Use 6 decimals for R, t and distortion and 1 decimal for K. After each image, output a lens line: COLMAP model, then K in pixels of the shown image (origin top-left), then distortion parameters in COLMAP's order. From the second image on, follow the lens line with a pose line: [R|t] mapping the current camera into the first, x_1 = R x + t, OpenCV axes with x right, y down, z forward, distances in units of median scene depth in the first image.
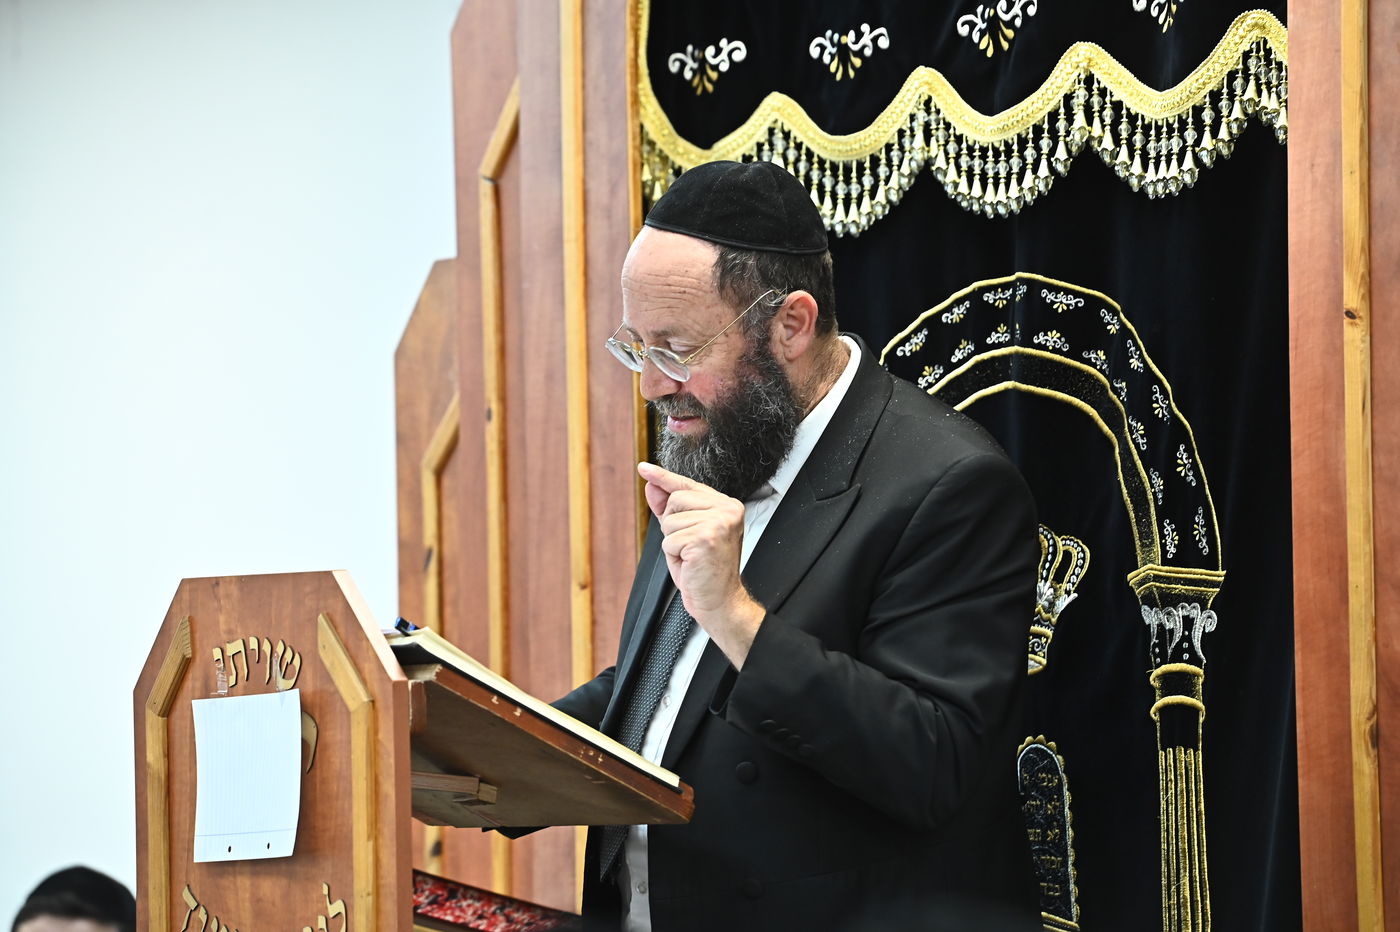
lens RADIAL K [[5925.8, 0, 694.5], [0, 5925.8, 462.9], [0, 0, 1]] dist [1.177968, 0.000000]
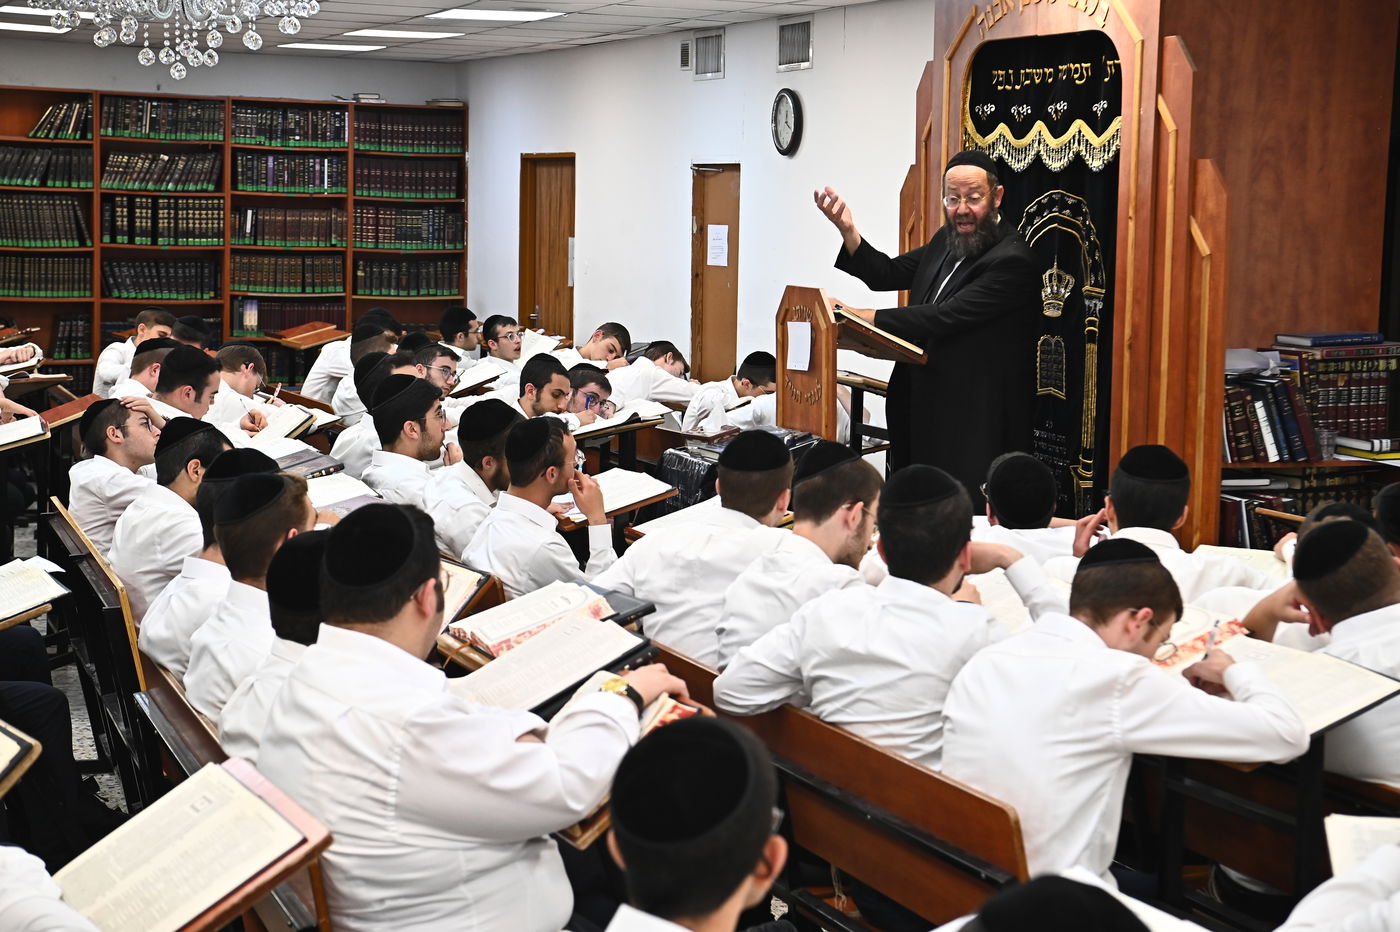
lens RADIAL K [[2817.6, 0, 695.8], [0, 2817.6, 470.2], [0, 0, 1]] dist [0.434182, 0.000000]
pose [[0.968994, 0.050293, -0.241912, 0.249050], [-0.014655, 0.989040, 0.146921, -0.107881], [0.246649, -0.138821, 0.959110, -0.545314]]
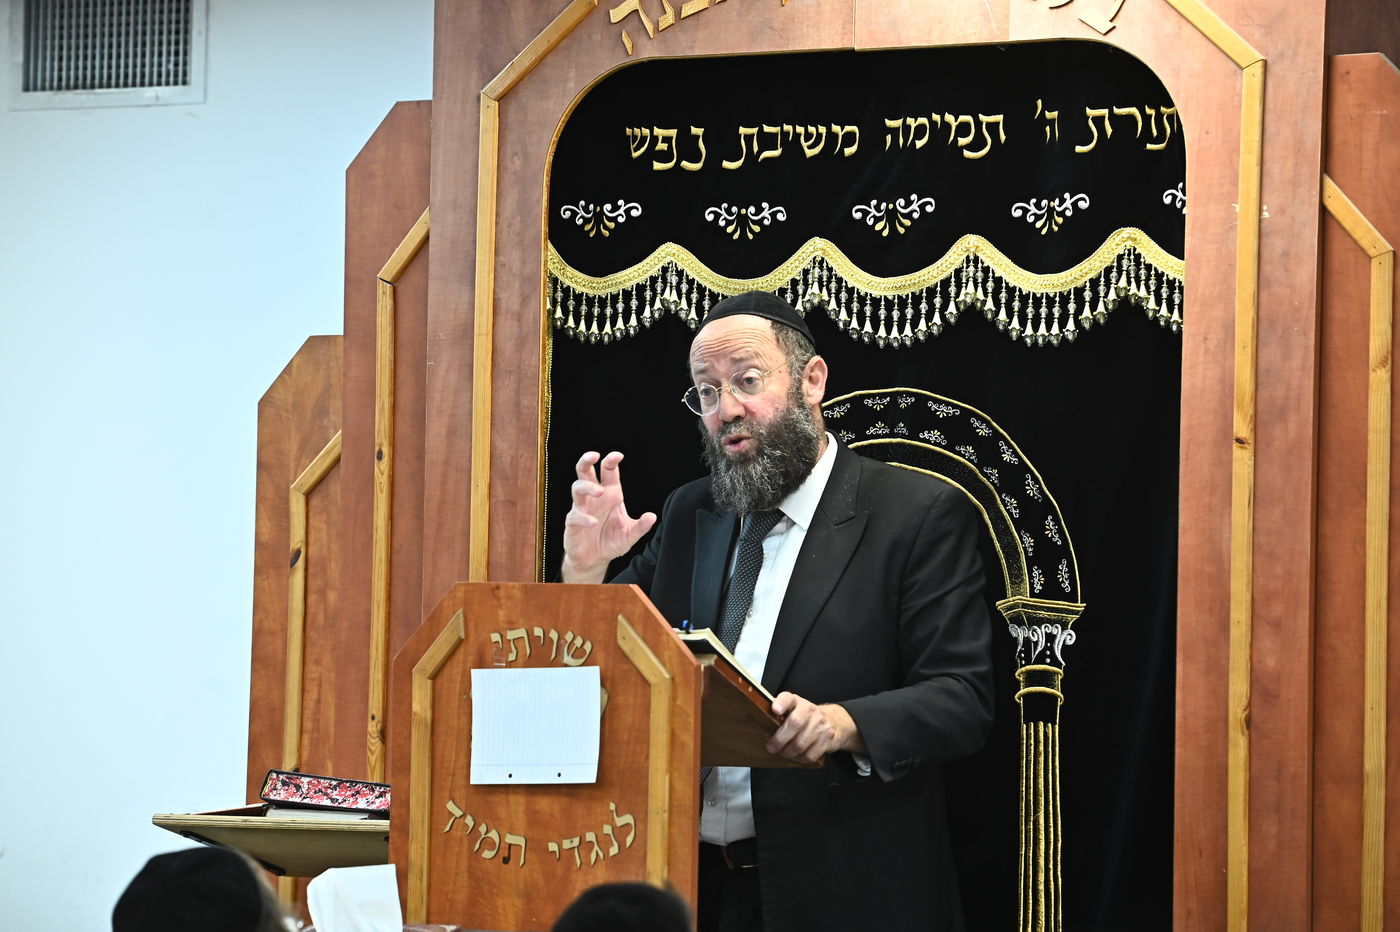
lens RADIAL K [[5342.9, 0, 700.0], [0, 5342.9, 458.9], [0, 0, 1]] dist [0.847023, 0.000000]
pose [[0.916020, 0.049037, 0.398124, -0.520110], [-0.052260, 0.998630, -0.002758, -0.008877], [-0.397714, -0.018280, 0.917327, -0.172646]]
